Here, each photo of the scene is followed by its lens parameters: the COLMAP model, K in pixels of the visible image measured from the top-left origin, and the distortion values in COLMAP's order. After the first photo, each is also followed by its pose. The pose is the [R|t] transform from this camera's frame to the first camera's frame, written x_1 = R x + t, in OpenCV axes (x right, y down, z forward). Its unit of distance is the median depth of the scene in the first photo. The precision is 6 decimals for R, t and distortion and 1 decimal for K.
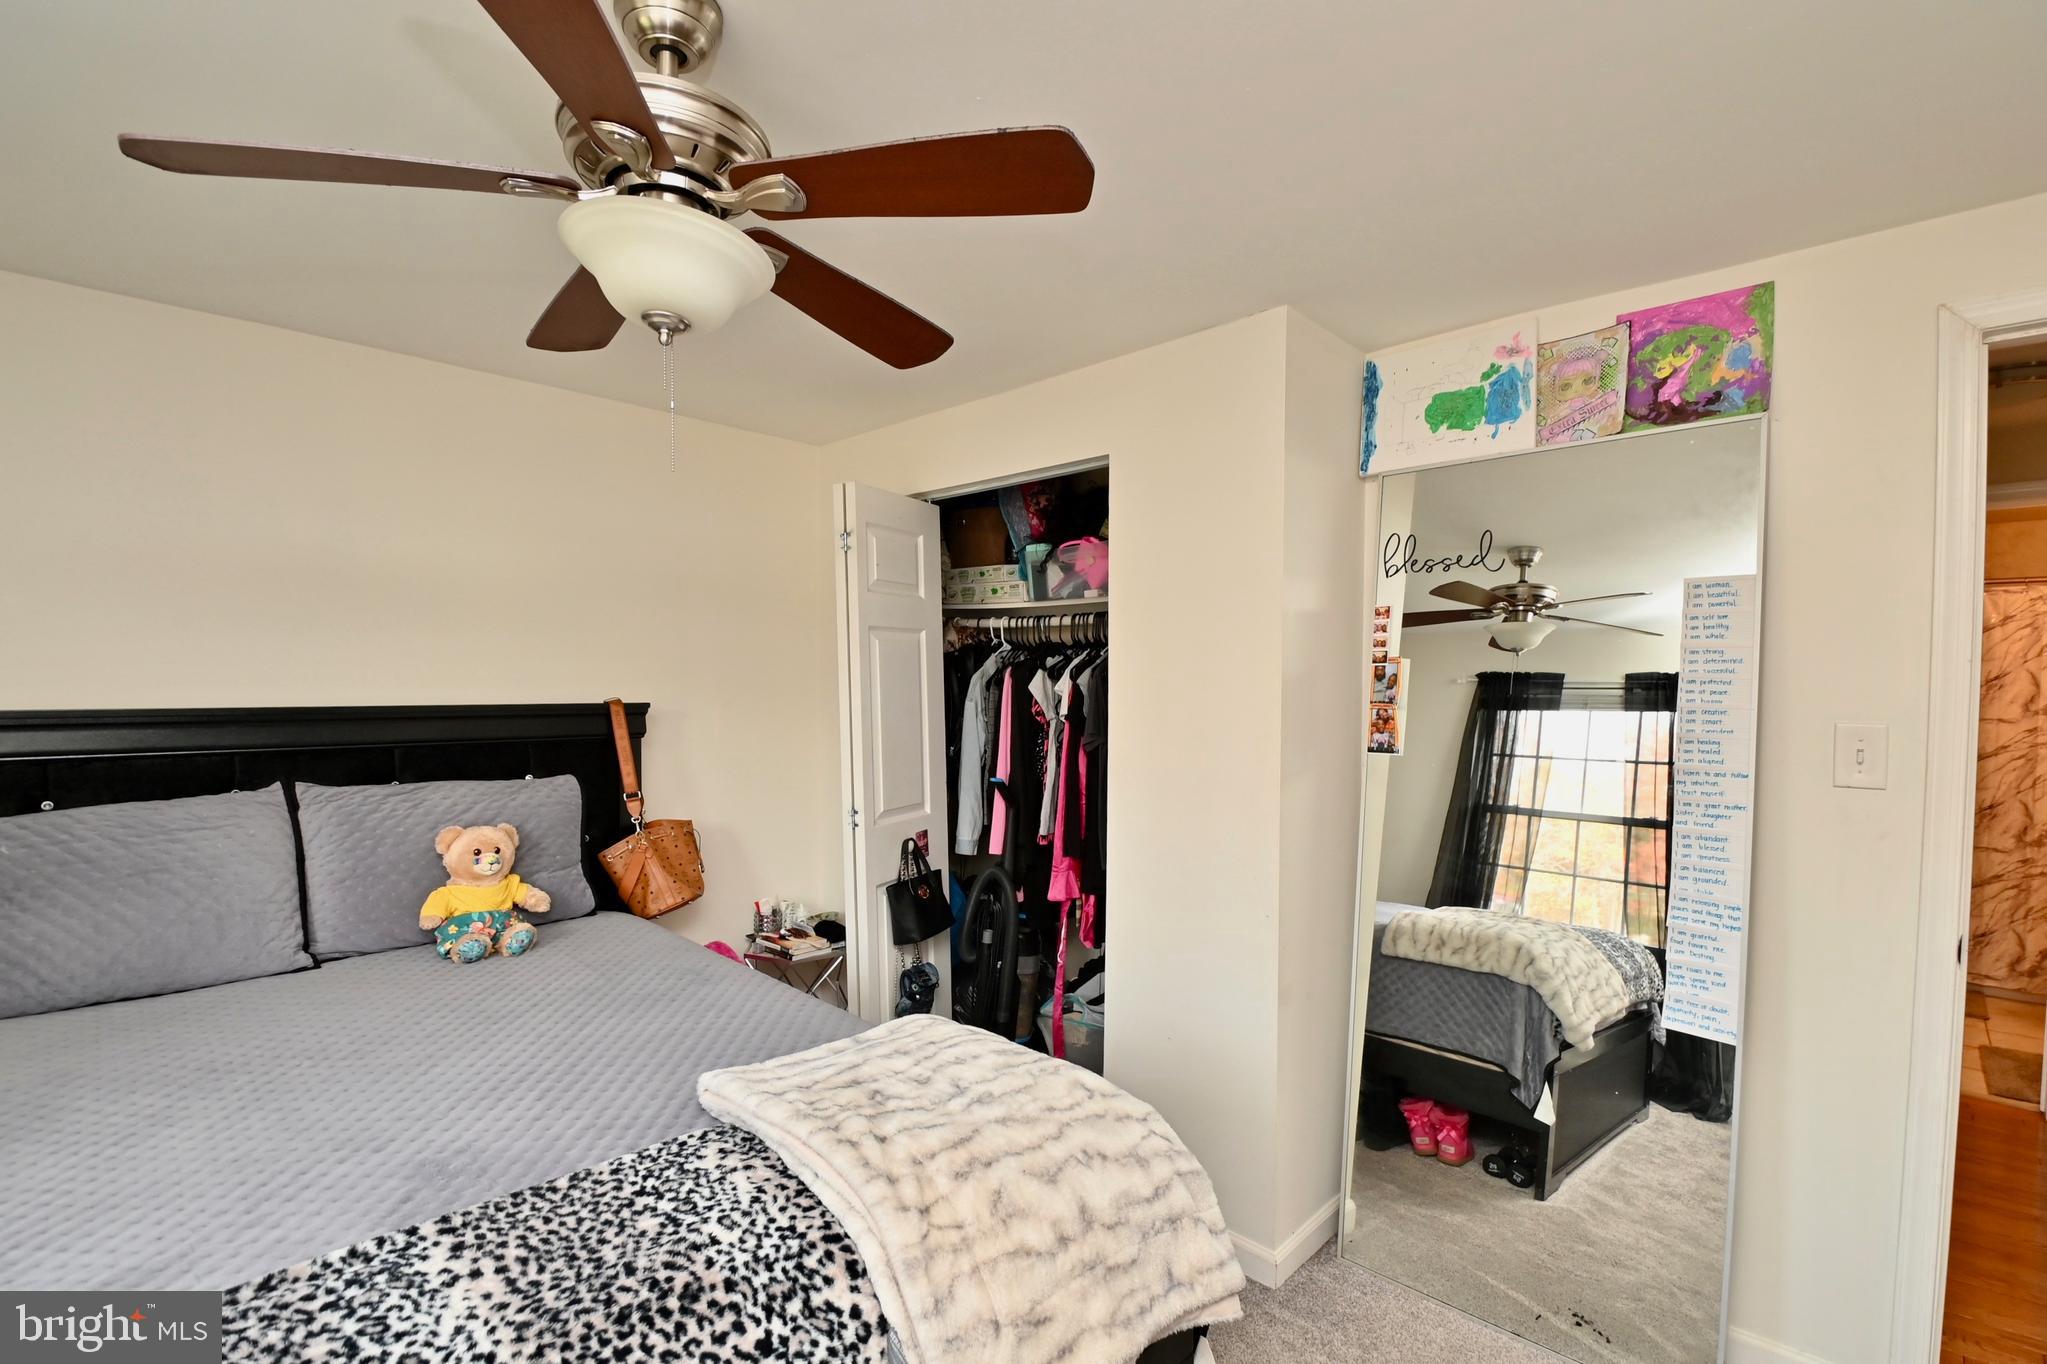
lens RADIAL K [[946.4, 0, 1023.5], [0, 946.4, 682.0], [0, 0, 1]] dist [0.020627, -0.028331]
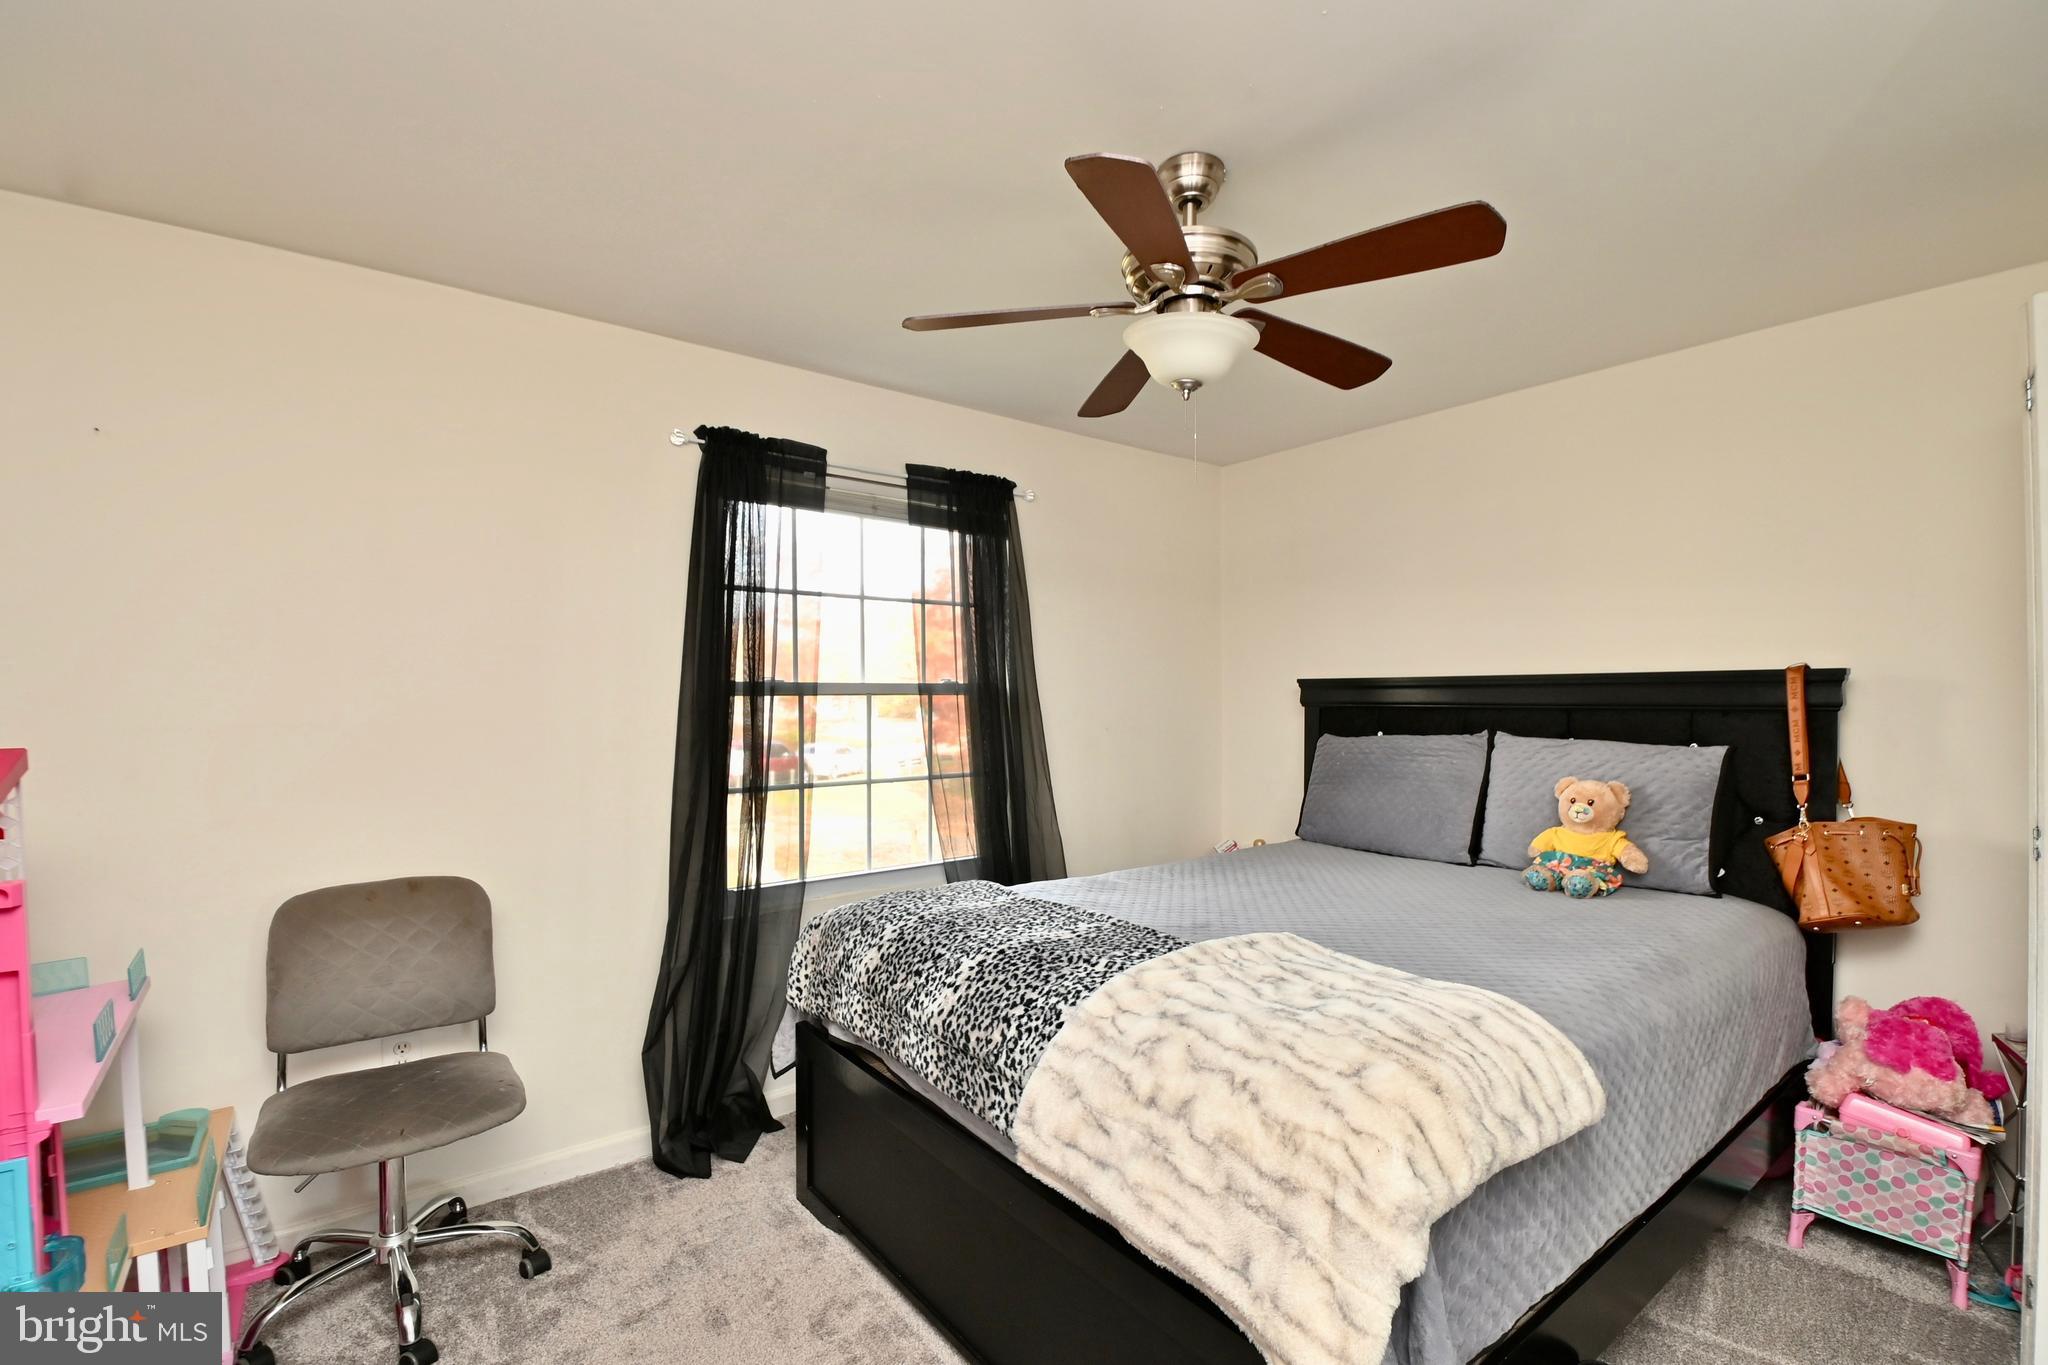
lens RADIAL K [[896.6, 0, 1041.5], [0, 896.6, 712.5], [0, 0, 1]] dist [0.016912, -0.023375]
pose [[-0.150192, 0.004609, -0.988646, 0.861136], [-0.003170, 0.999982, 0.005144, 0.108440], [0.988652, 0.003907, -0.150175, 0.819557]]
